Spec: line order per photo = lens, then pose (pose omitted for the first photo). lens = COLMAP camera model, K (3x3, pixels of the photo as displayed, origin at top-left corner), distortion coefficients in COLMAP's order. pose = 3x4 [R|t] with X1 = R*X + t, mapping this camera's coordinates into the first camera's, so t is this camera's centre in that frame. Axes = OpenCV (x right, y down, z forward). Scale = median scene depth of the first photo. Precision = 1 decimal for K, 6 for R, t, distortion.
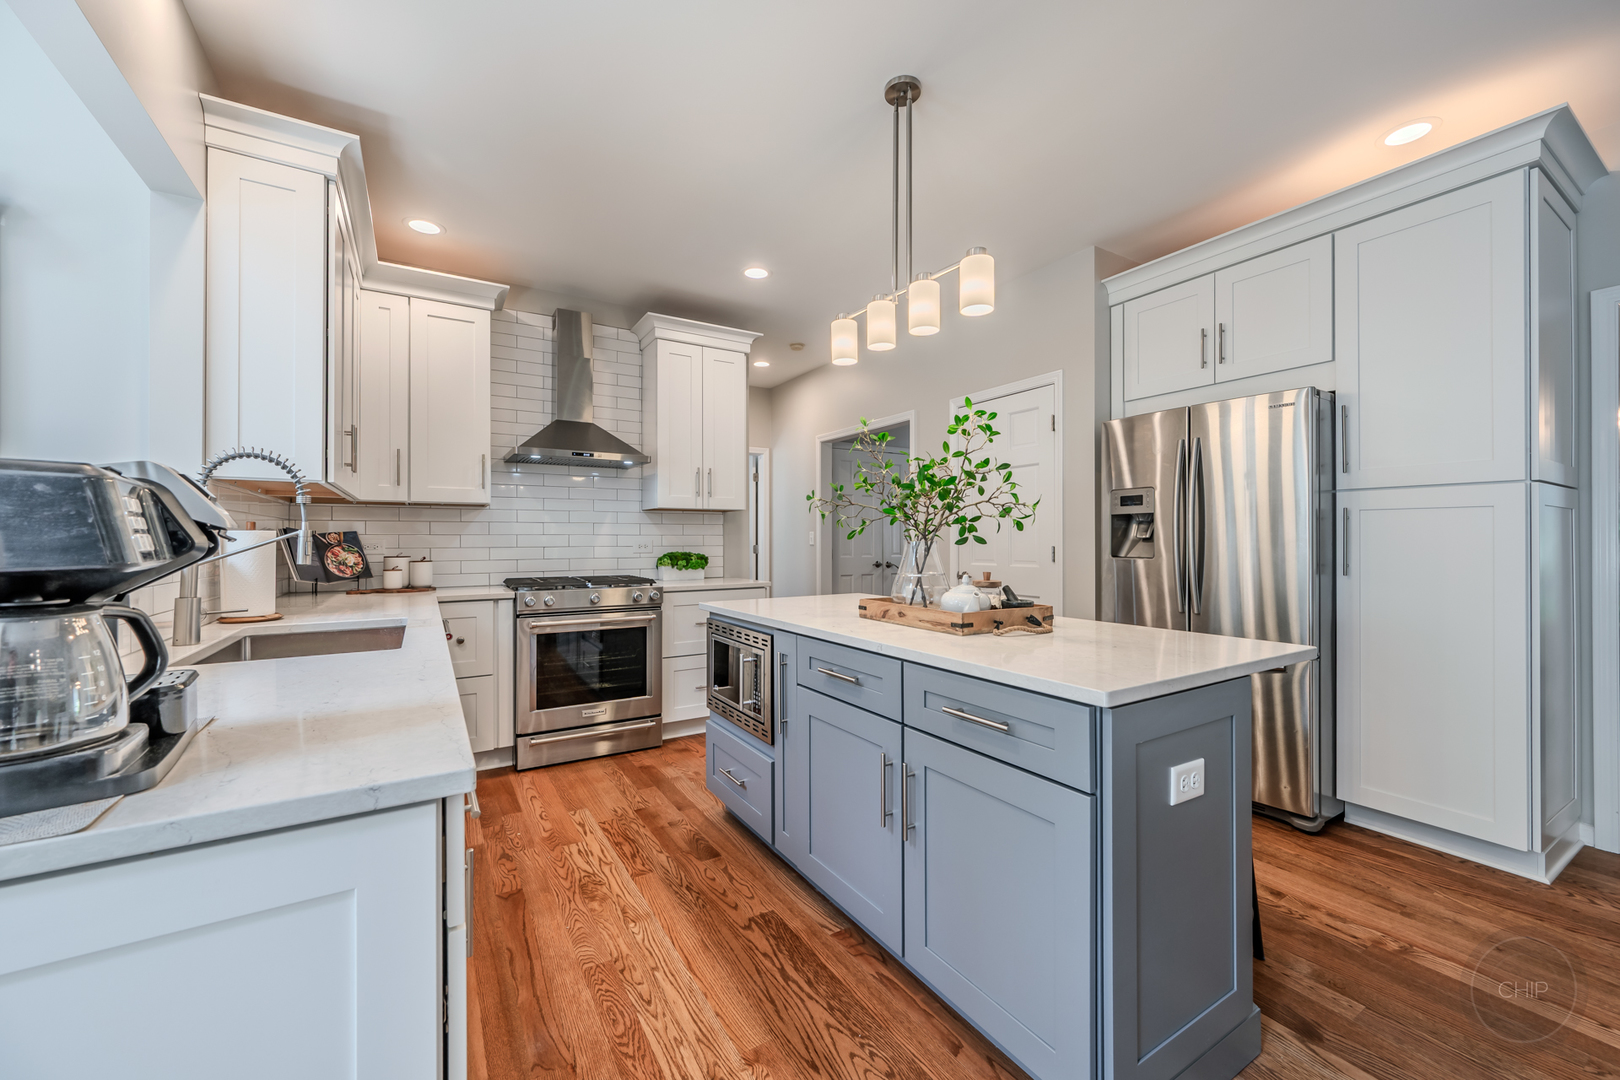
lens RADIAL K [[635.7, 0, 814.7], [0, 635.7, 535.9], [0, 0, 1]] dist [0.001952, 0.000776]
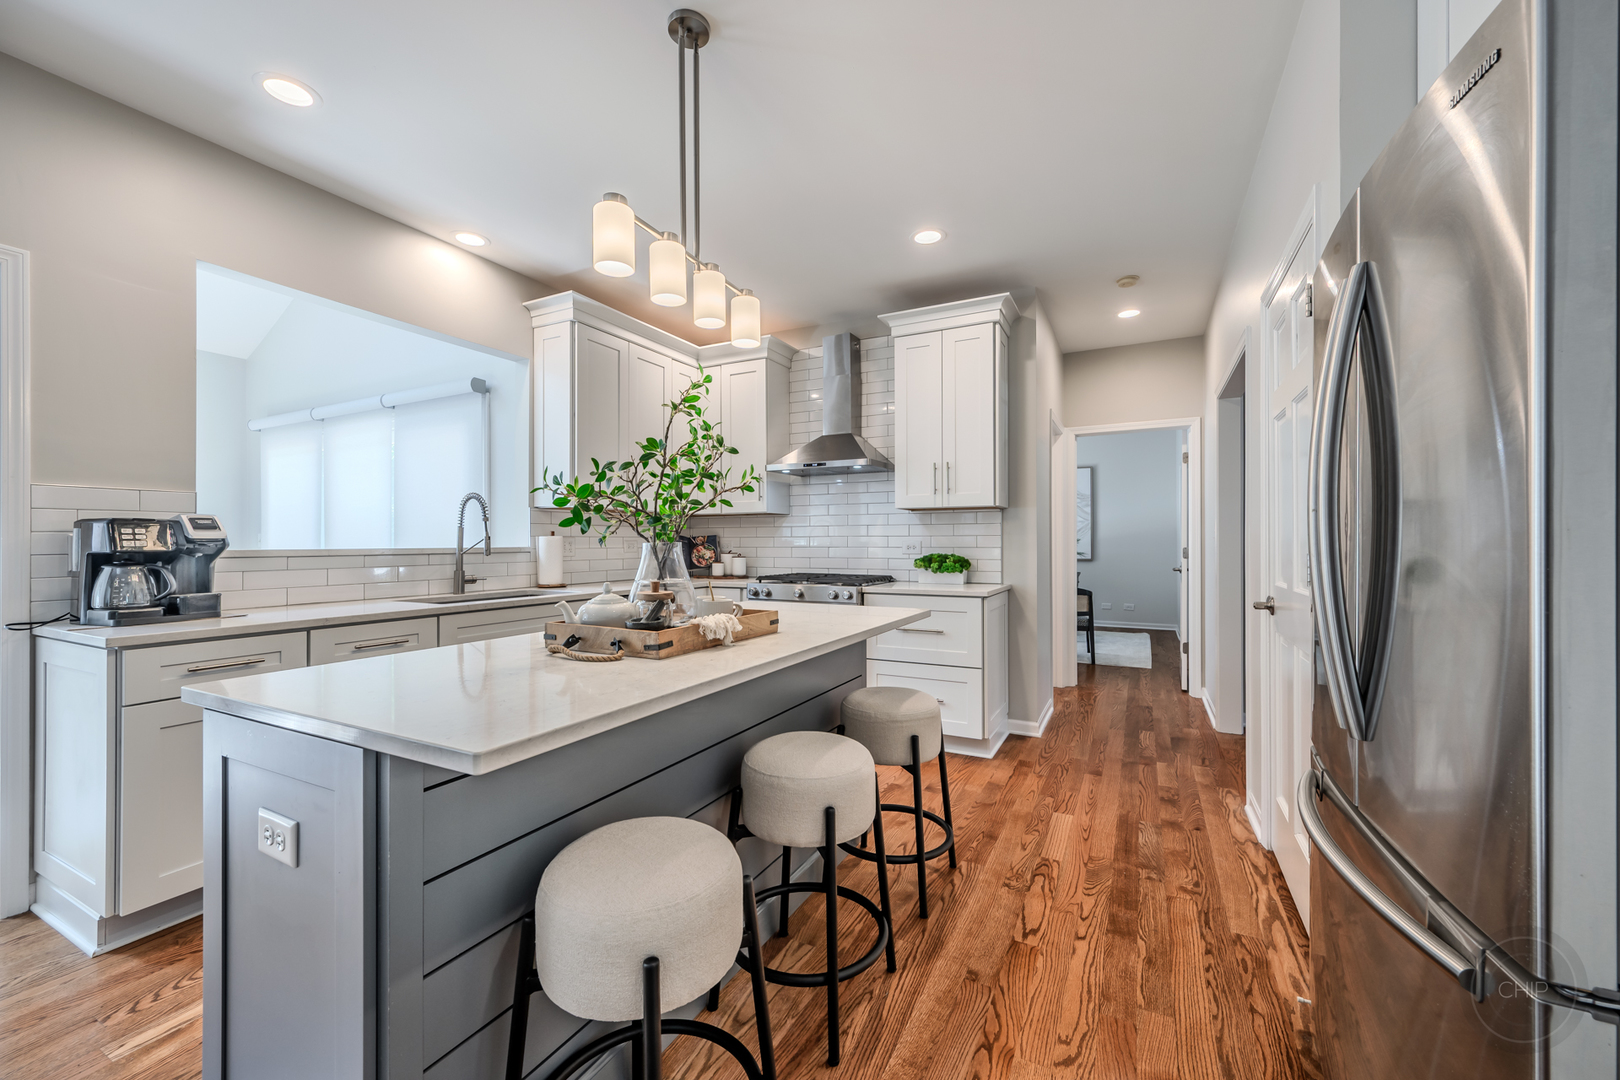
lens RADIAL K [[635.7, 0, 810.9], [0, 635.7, 536.7], [0, 0, 1]] dist [0.001952, 0.000776]
pose [[0.516993, -0.005393, -0.855973, 0.515755], [0.007240, 0.999972, -0.001927, 0.000502], [0.855959, -0.005201, 0.517018, 0.365110]]
